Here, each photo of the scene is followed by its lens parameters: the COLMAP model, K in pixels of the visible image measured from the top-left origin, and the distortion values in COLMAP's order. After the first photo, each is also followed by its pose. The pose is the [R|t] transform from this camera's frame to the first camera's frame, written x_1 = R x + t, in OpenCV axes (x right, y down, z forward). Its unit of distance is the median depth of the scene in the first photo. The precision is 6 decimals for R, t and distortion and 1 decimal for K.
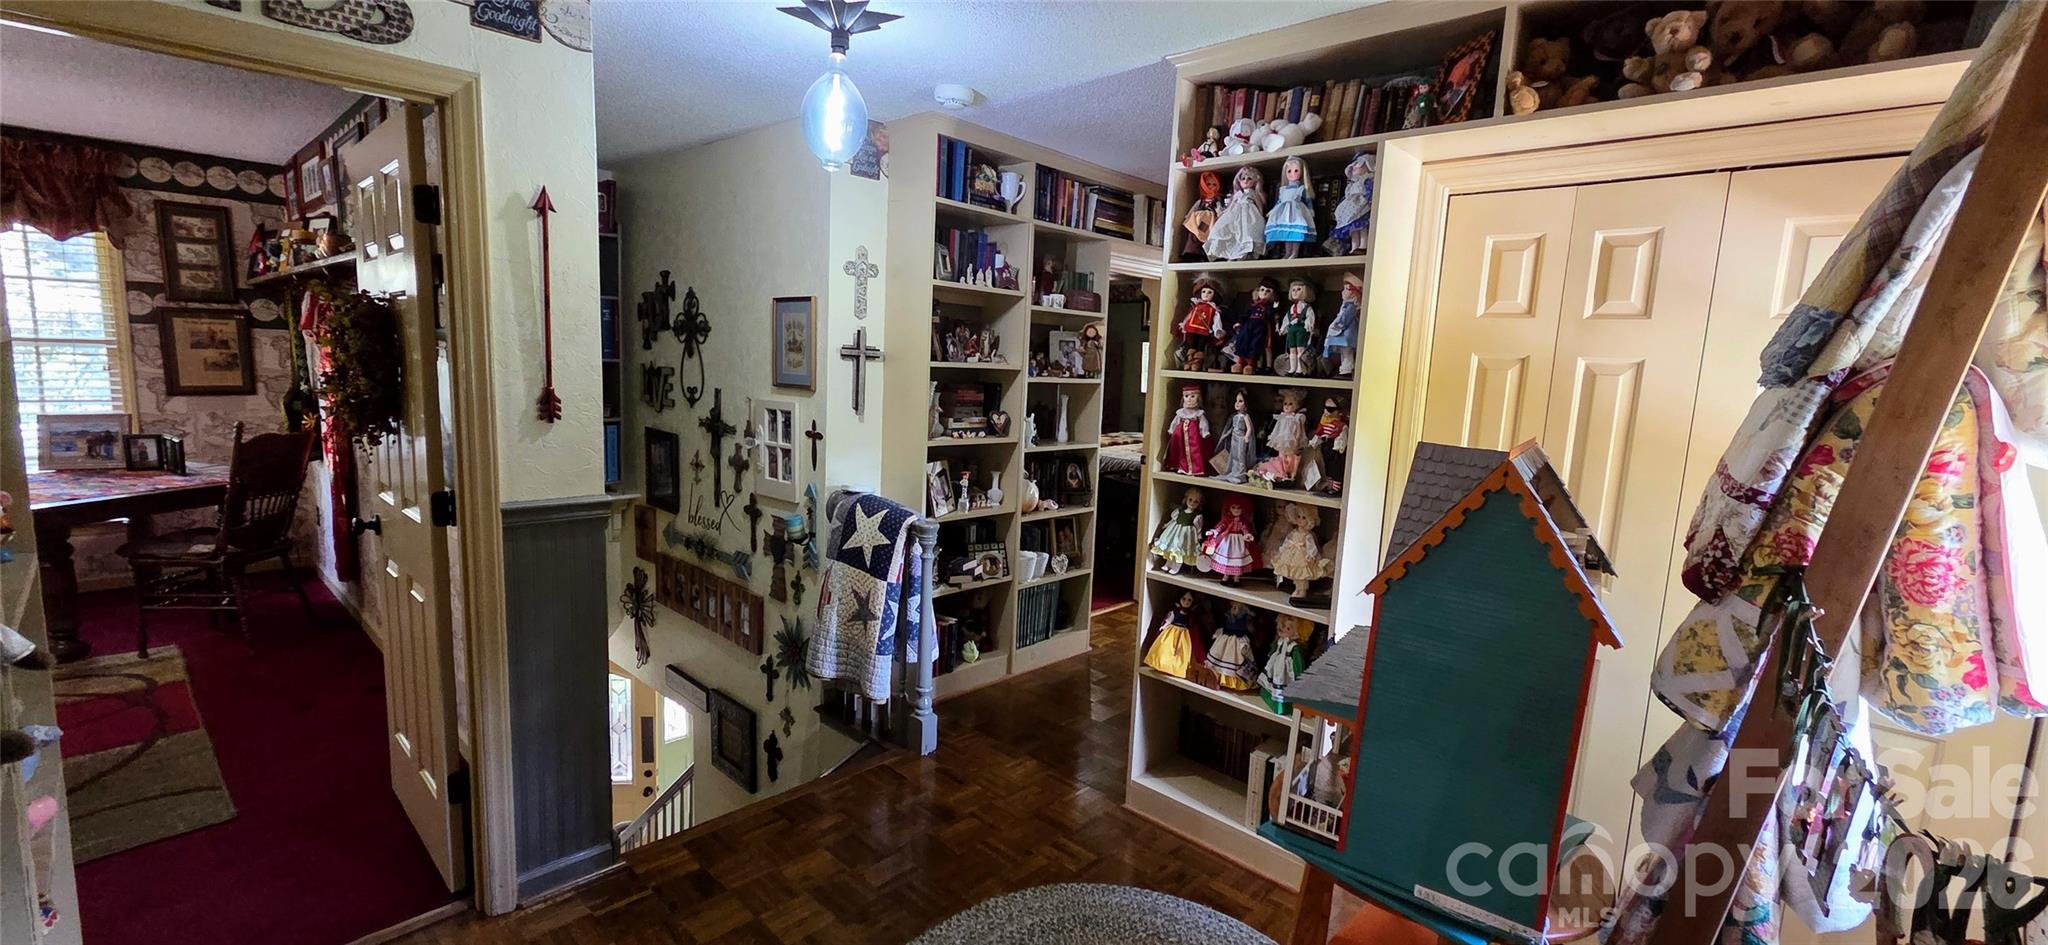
lens RADIAL K [[841.0, 0, 1027.7], [0, 841.0, 472.1], [0, 0, 1]] dist [0.006053, -0.000550]
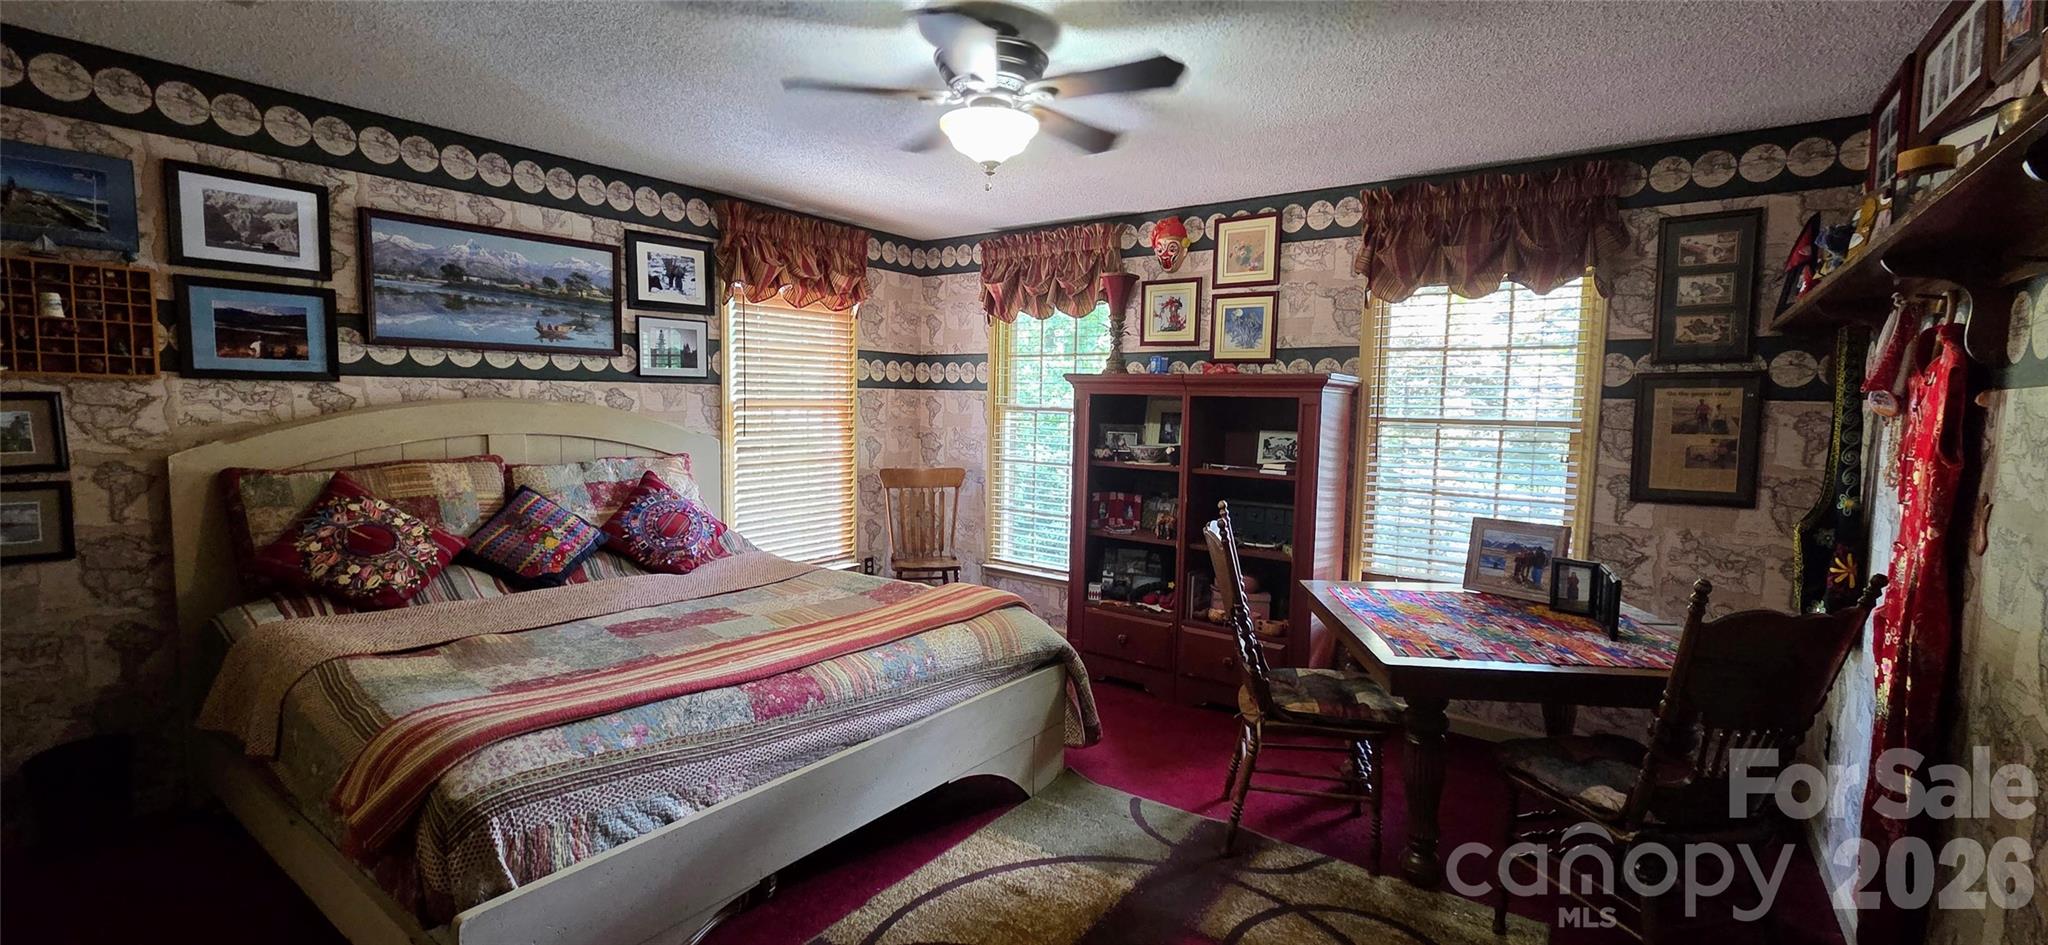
lens RADIAL K [[841.0, 0, 1025.2], [0, 841.0, 474.2], [0, 0, 1]] dist [0.006053, -0.000550]
pose [[0.115123, 0.041892, -0.992468, -0.395125], [-0.149417, 0.988473, 0.024391, -0.055545], [0.982050, 0.145483, 0.120056, 0.433538]]
